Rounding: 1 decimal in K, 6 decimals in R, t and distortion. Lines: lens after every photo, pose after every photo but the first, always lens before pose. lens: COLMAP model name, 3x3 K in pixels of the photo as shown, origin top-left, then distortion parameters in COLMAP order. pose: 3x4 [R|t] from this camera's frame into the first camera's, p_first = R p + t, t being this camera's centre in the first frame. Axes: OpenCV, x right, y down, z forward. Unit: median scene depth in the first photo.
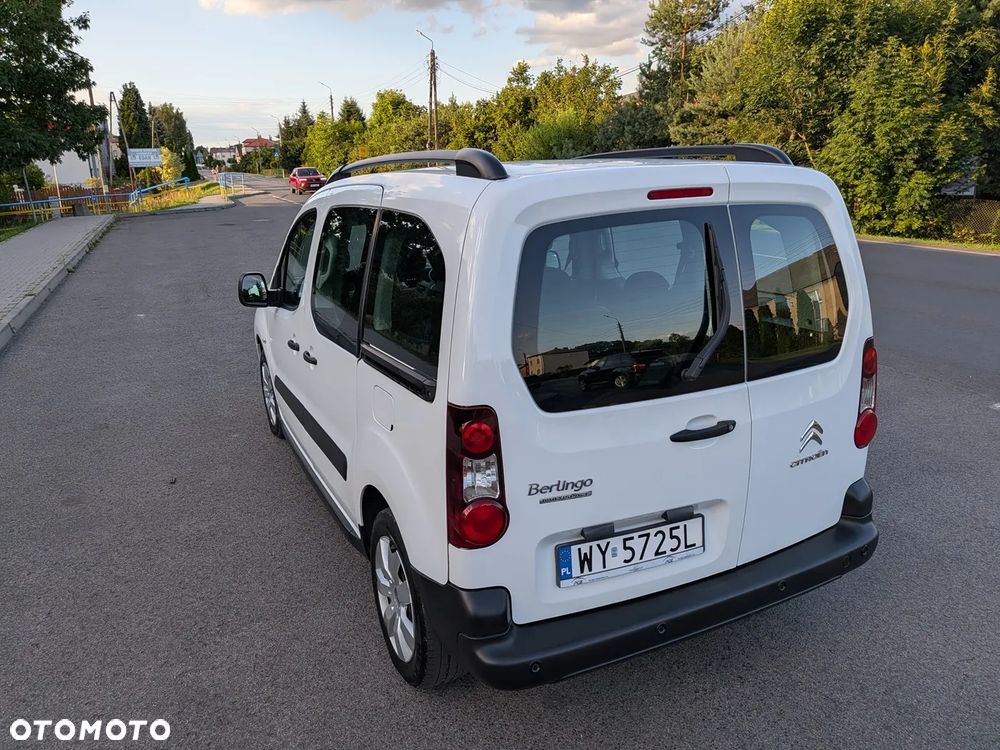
lens RADIAL K [[720.1, 0, 489.2], [0, 720.1, 373.0], [0, 0, 1]] dist [0.028309, -0.044440]
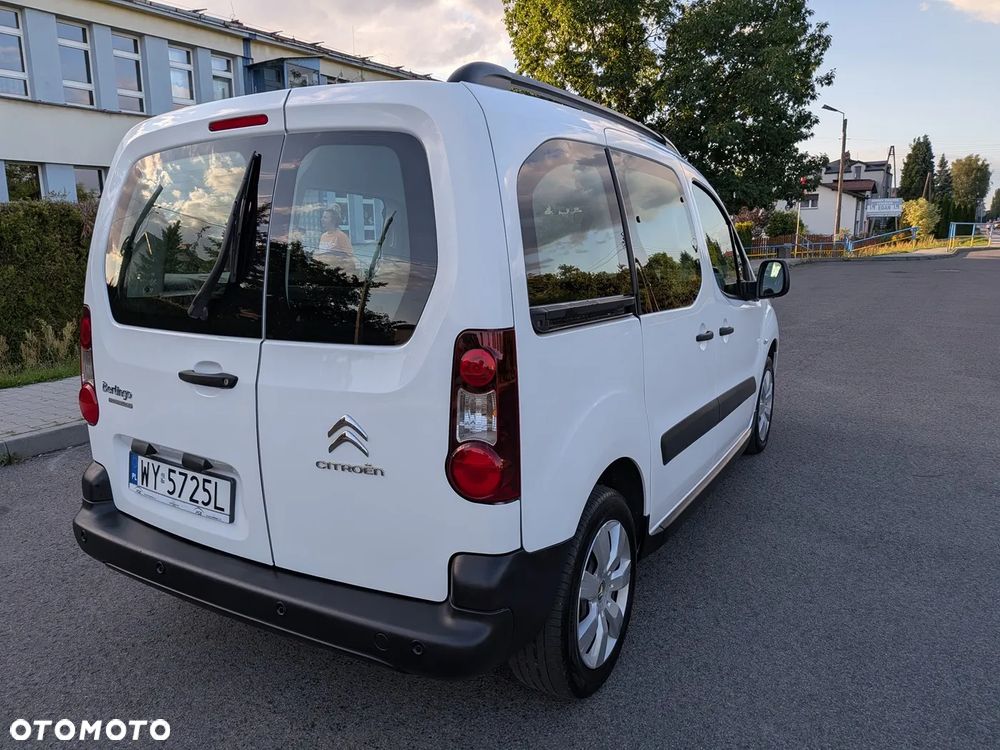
lens RADIAL K [[720.1, 0, 494.4], [0, 720.1, 377.1], [0, 0, 1]] dist [0.028309, -0.044440]
pose [[0.565282, 0.172774, -0.806601, 1.098982], [-0.226251, 0.972795, 0.049811, -0.043503], [0.793264, 0.154337, 0.588993, 0.659980]]
